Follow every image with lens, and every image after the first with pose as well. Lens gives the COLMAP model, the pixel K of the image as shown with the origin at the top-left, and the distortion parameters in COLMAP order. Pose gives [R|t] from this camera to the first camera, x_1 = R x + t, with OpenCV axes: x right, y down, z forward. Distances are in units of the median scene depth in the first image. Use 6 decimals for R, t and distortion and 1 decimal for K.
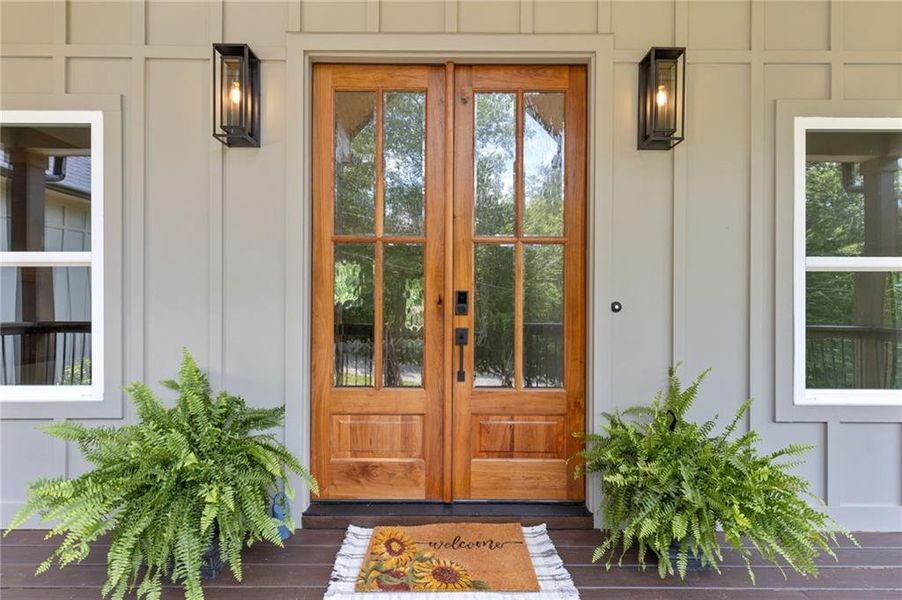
lens RADIAL K [[582.9, 0, 451.0], [0, 582.9, 300.0], [0, 0, 1]] dist [-0.093152, 0.089662]
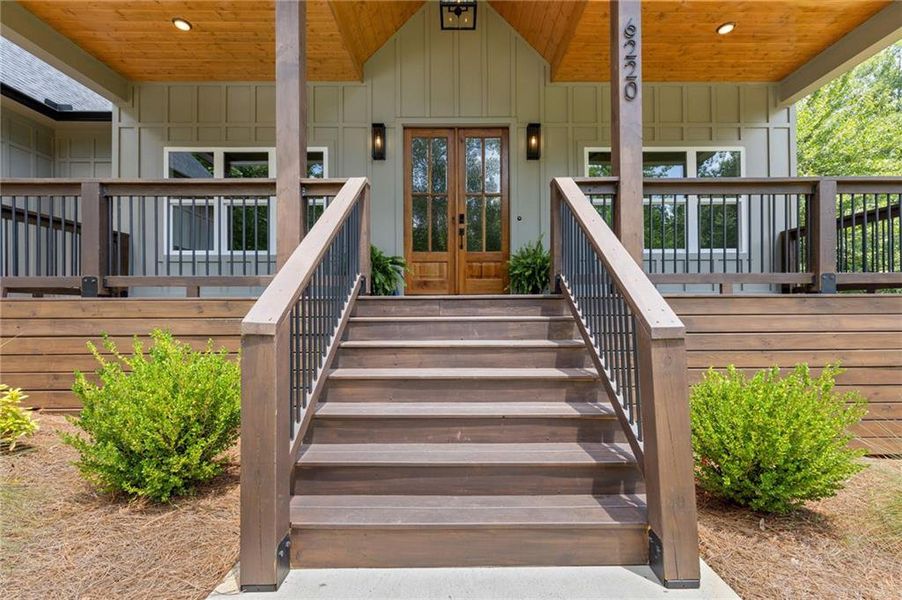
lens RADIAL K [[582.9, 0, 451.0], [0, 582.9, 300.0], [0, 0, 1]] dist [-0.093152, 0.089662]
pose [[0.999933, -0.009400, 0.006759, -0.050854], [0.009475, 0.999893, -0.011175, 0.399293], [-0.006653, 0.011238, 0.999915, -1.610548]]
